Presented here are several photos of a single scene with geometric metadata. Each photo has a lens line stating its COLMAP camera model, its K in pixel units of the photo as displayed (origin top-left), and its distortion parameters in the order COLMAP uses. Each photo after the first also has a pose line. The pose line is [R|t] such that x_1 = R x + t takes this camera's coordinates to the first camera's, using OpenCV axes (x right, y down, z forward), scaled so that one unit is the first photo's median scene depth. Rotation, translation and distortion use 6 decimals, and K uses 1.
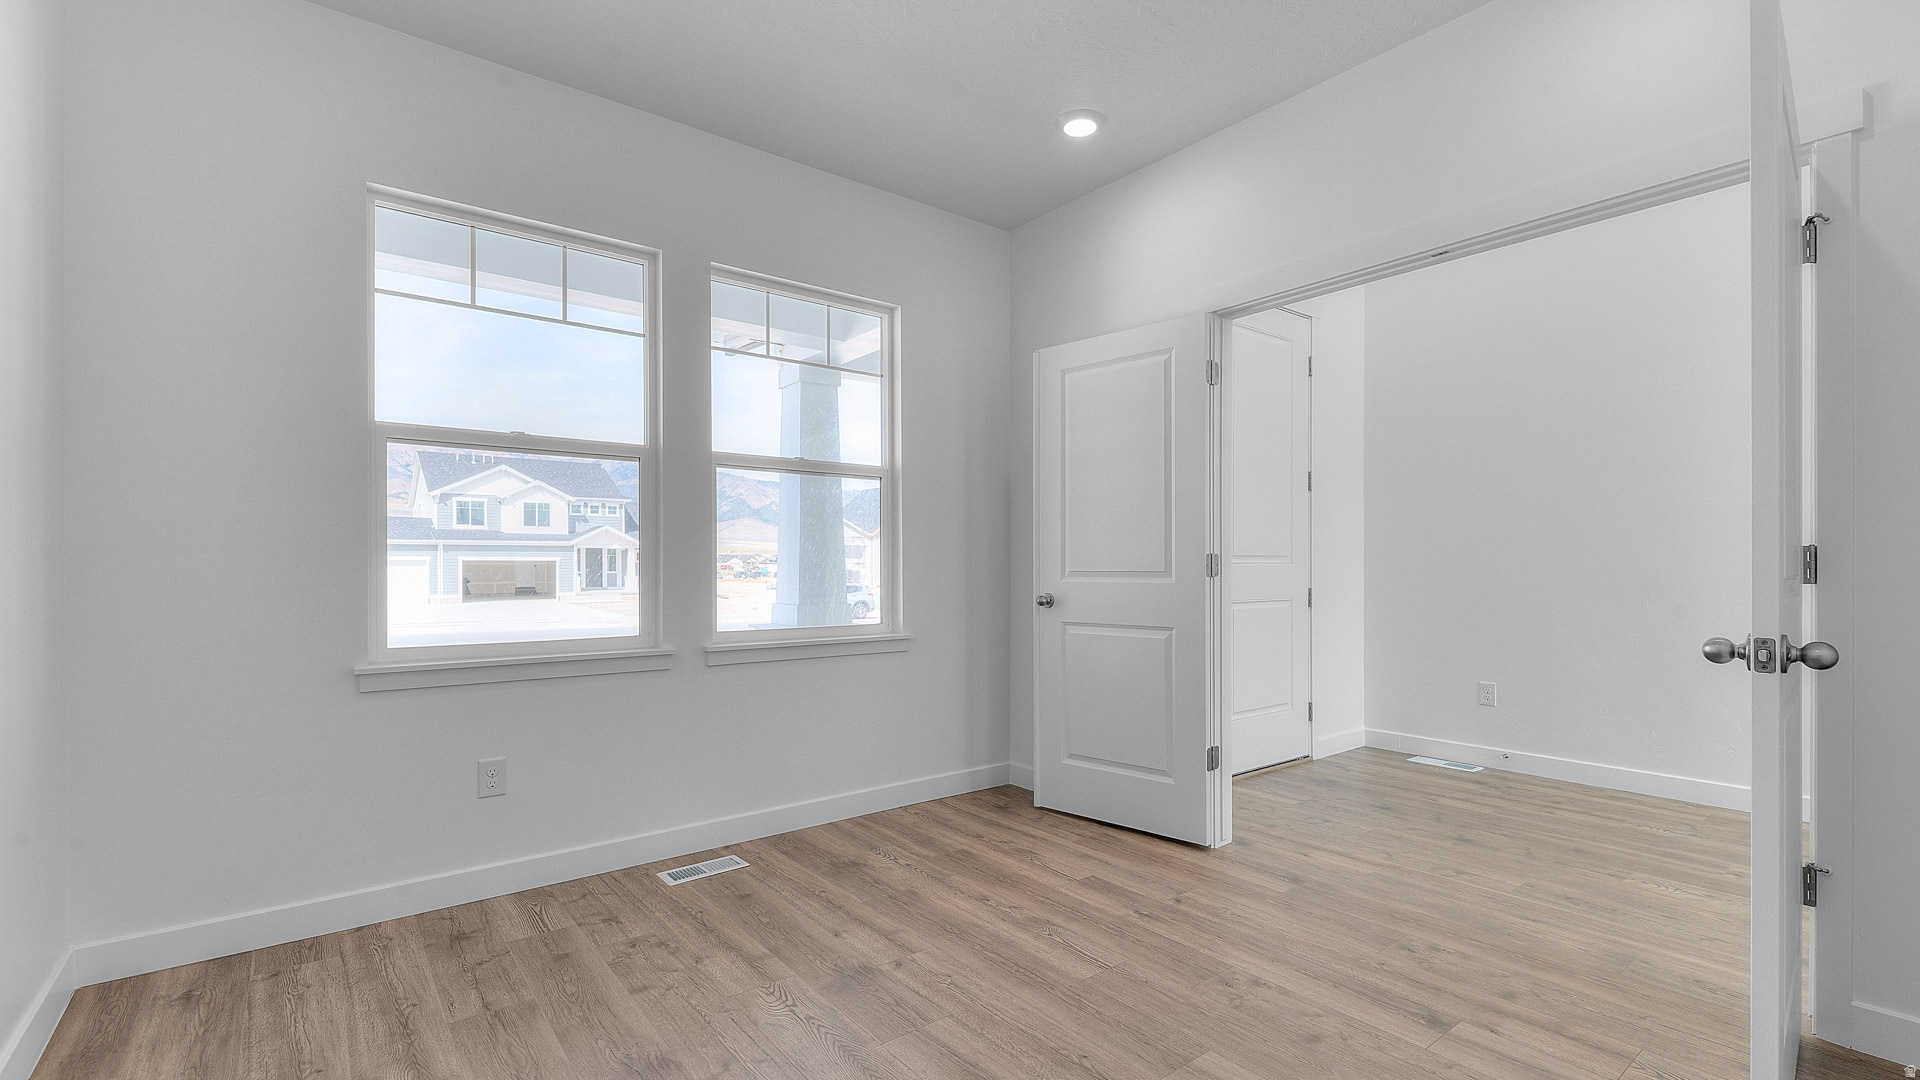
lens RADIAL K [[844.0, 0, 965.4], [0, 844.0, 541.5], [0, 0, 1]] dist [0.000137, 0.000181]
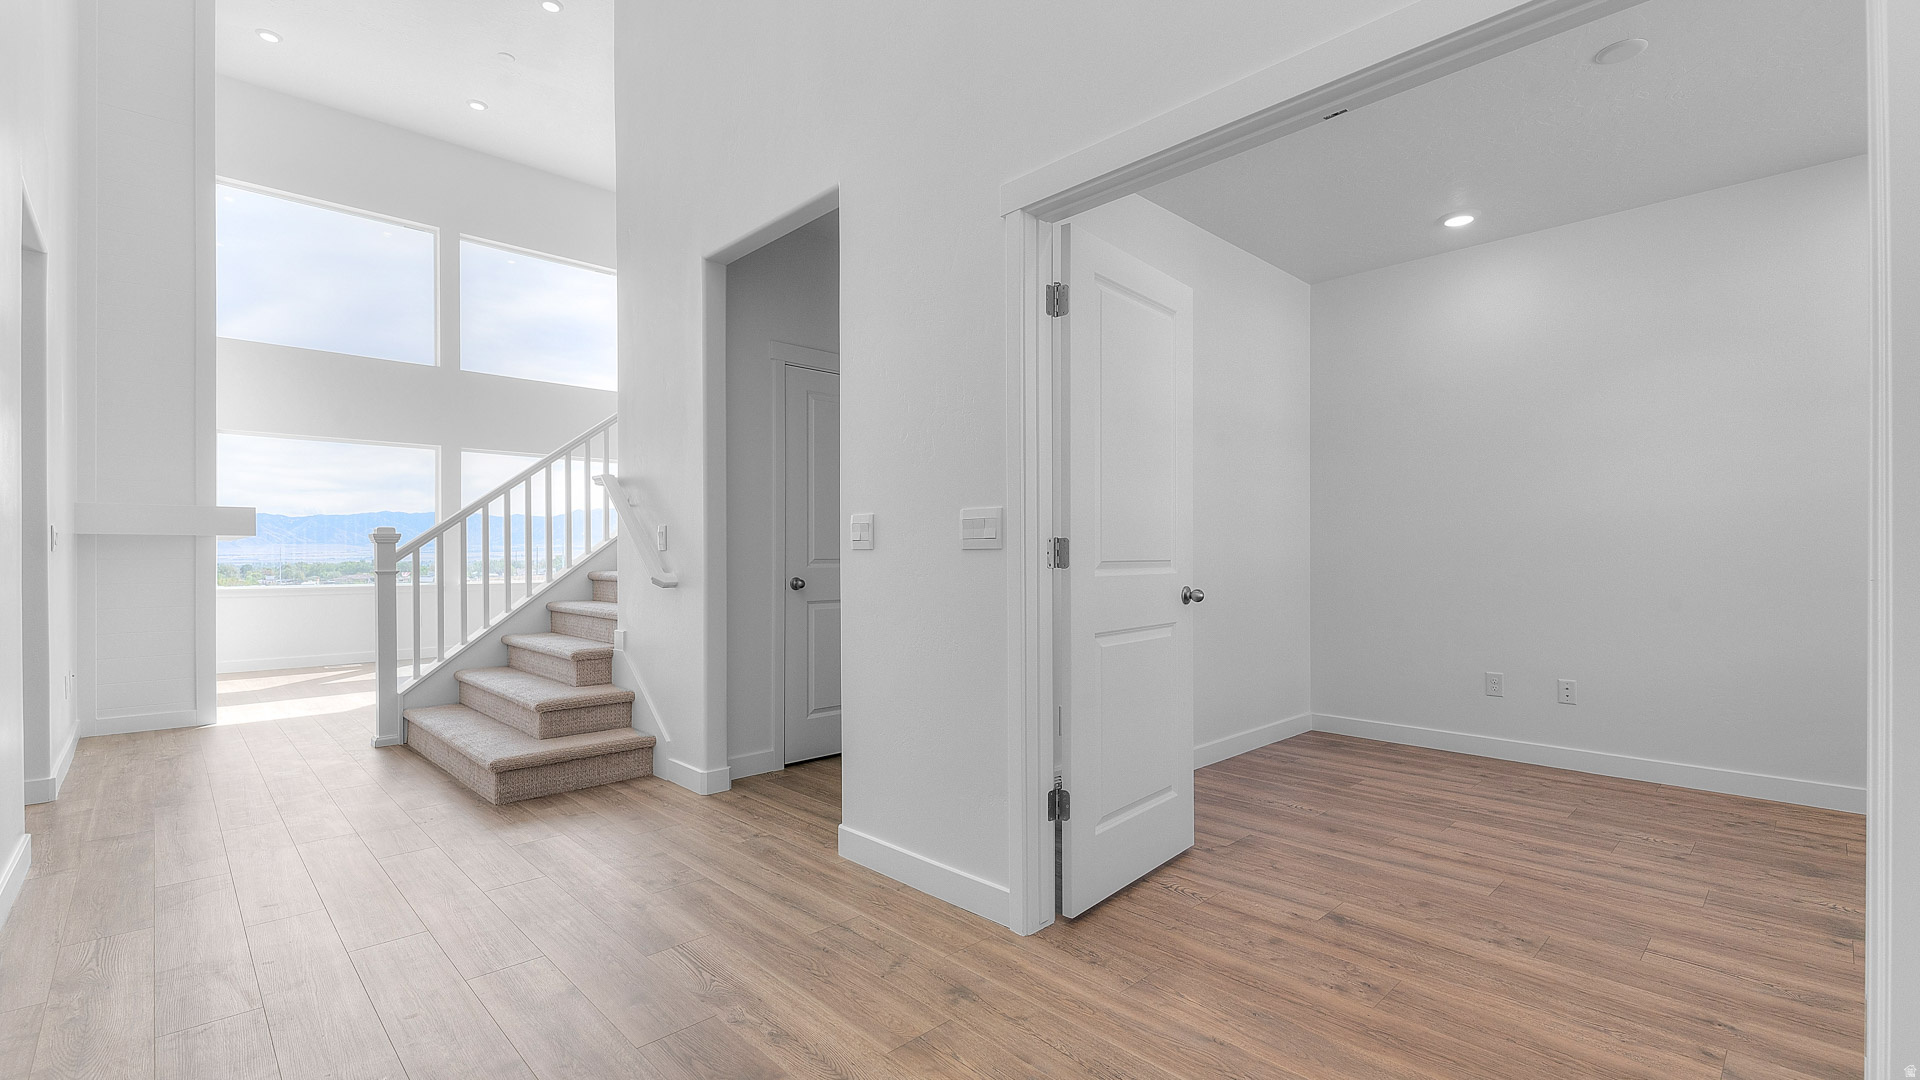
lens RADIAL K [[844.0, 0, 954.2], [0, 844.0, 554.6], [0, 0, 1]] dist [0.000137, 0.000181]
pose [[-0.995287, 0.002737, -0.096930, 1.099967], [0.004450, 0.999838, -0.017458, 0.044974], [0.096866, -0.017807, -0.995138, 1.947549]]
